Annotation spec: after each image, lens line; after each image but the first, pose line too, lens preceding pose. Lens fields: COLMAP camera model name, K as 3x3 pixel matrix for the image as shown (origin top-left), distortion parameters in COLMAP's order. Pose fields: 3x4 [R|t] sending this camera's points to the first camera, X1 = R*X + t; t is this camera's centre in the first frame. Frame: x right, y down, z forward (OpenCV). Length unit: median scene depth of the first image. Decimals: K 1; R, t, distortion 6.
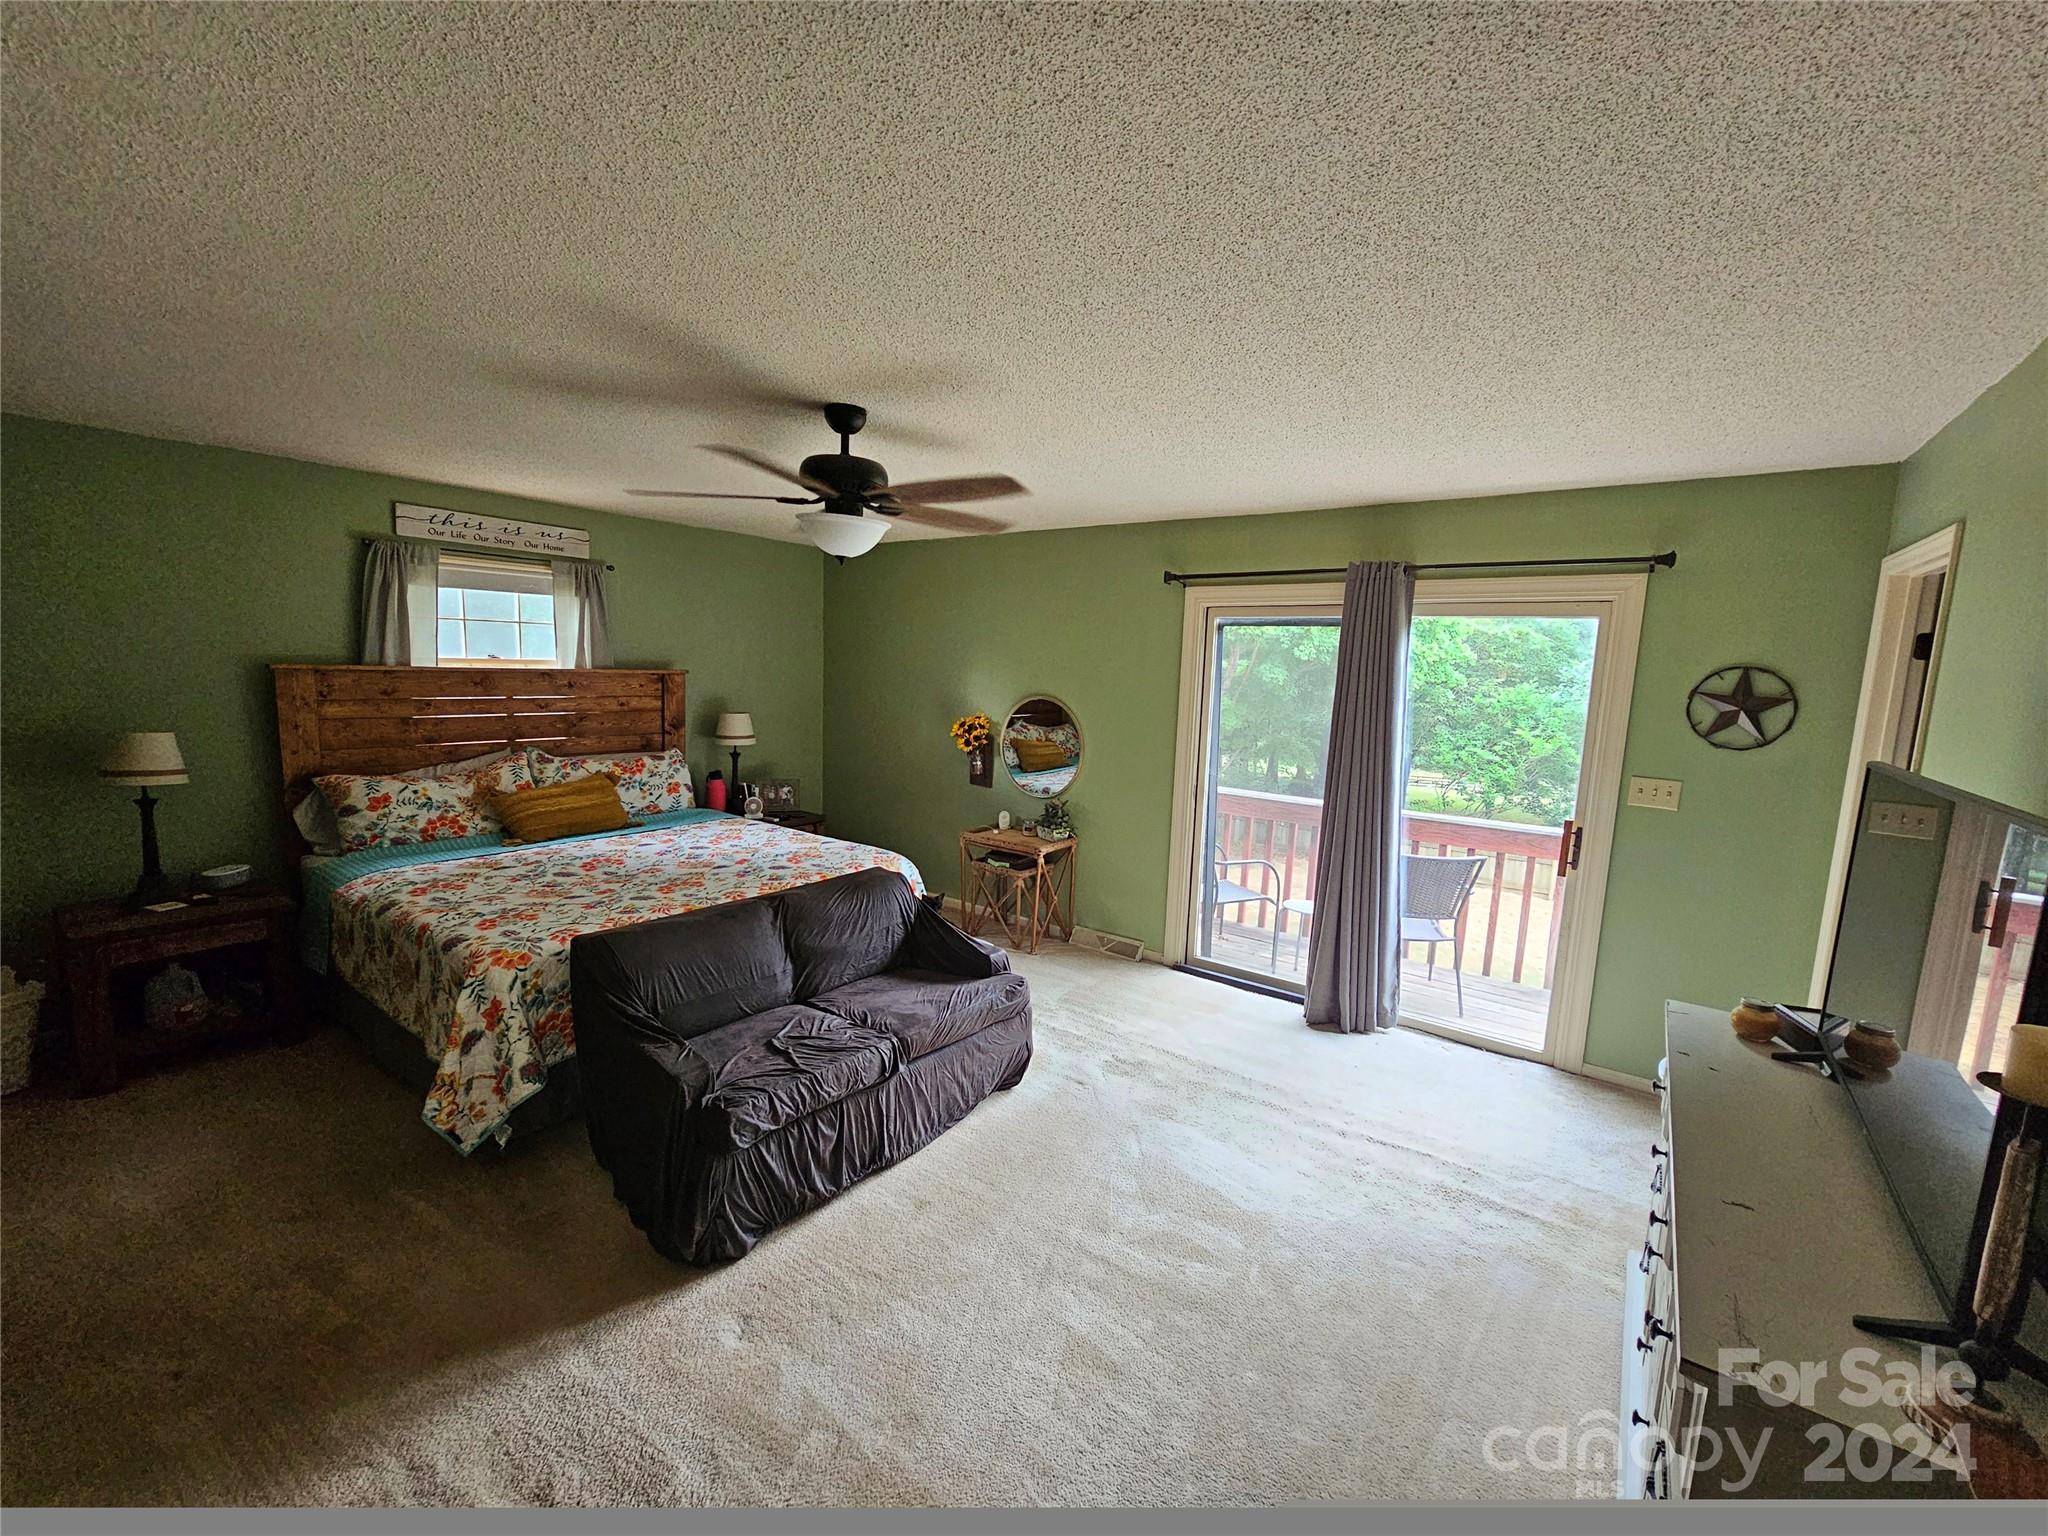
lens RADIAL K [[838.8, 0, 1022.7], [0, 838.8, 774.2], [0, 0, 1]] dist [0.008576, -0.000402]
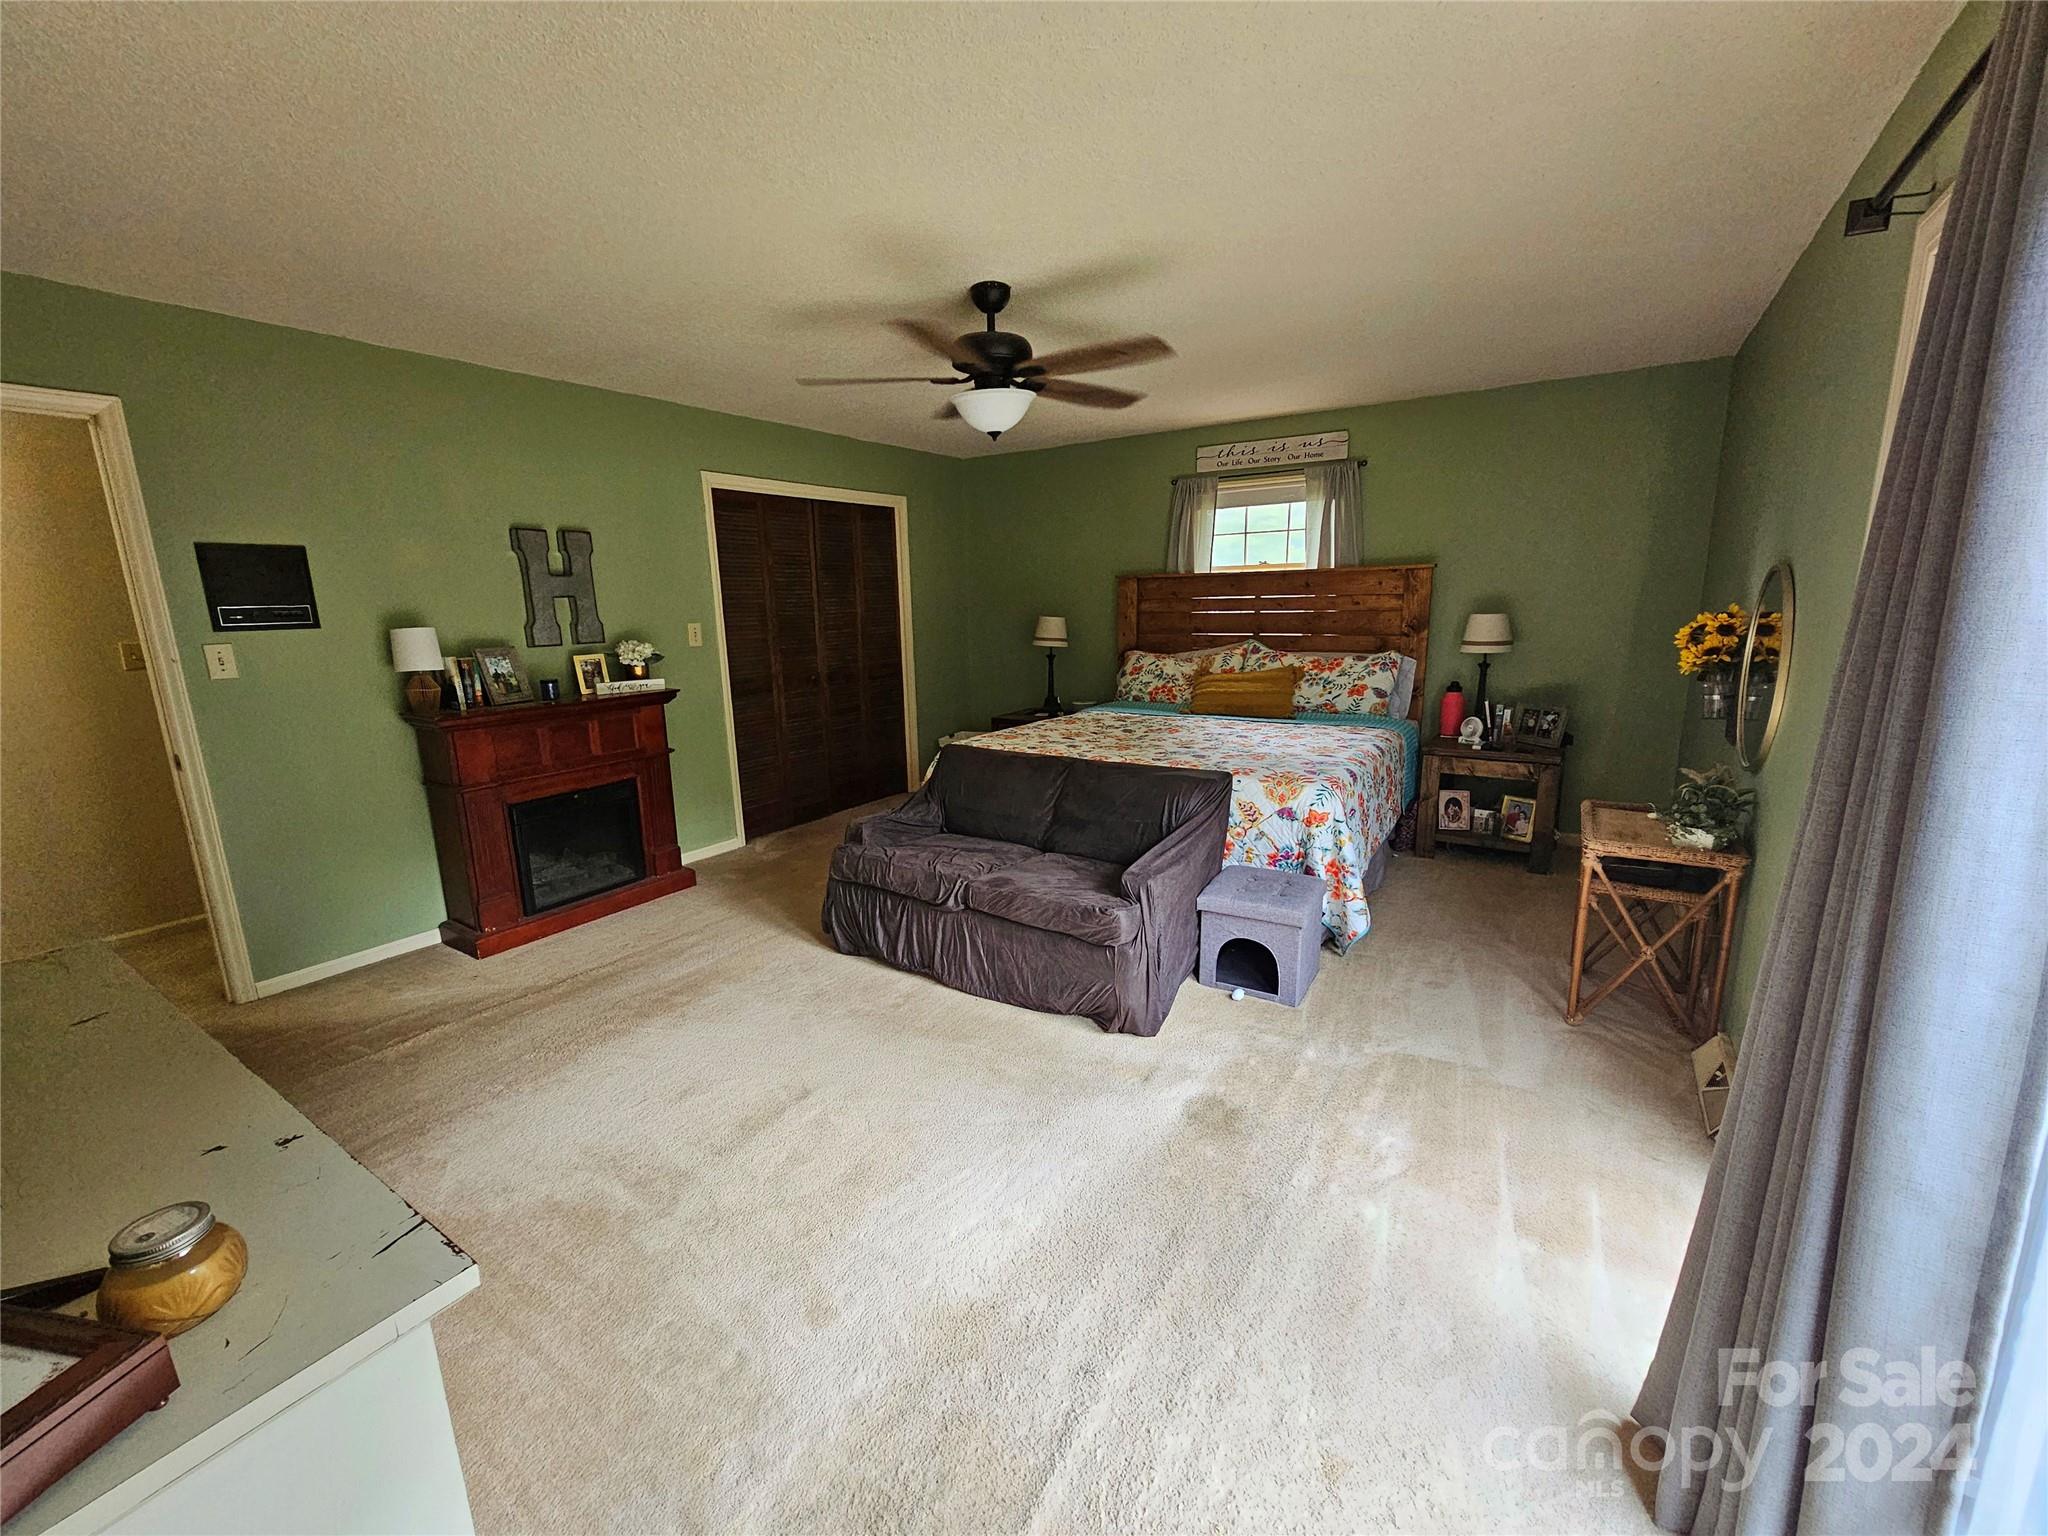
lens RADIAL K [[838.8, 0, 1023.6], [0, 838.8, 770.8], [0, 0, 1]] dist [0.008576, -0.000402]
pose [[0.061752, 0.165193, -0.984326, 0.593604], [-0.112905, 0.981034, 0.157557, -0.001350], [0.991685, 0.101406, 0.079232, 0.646034]]
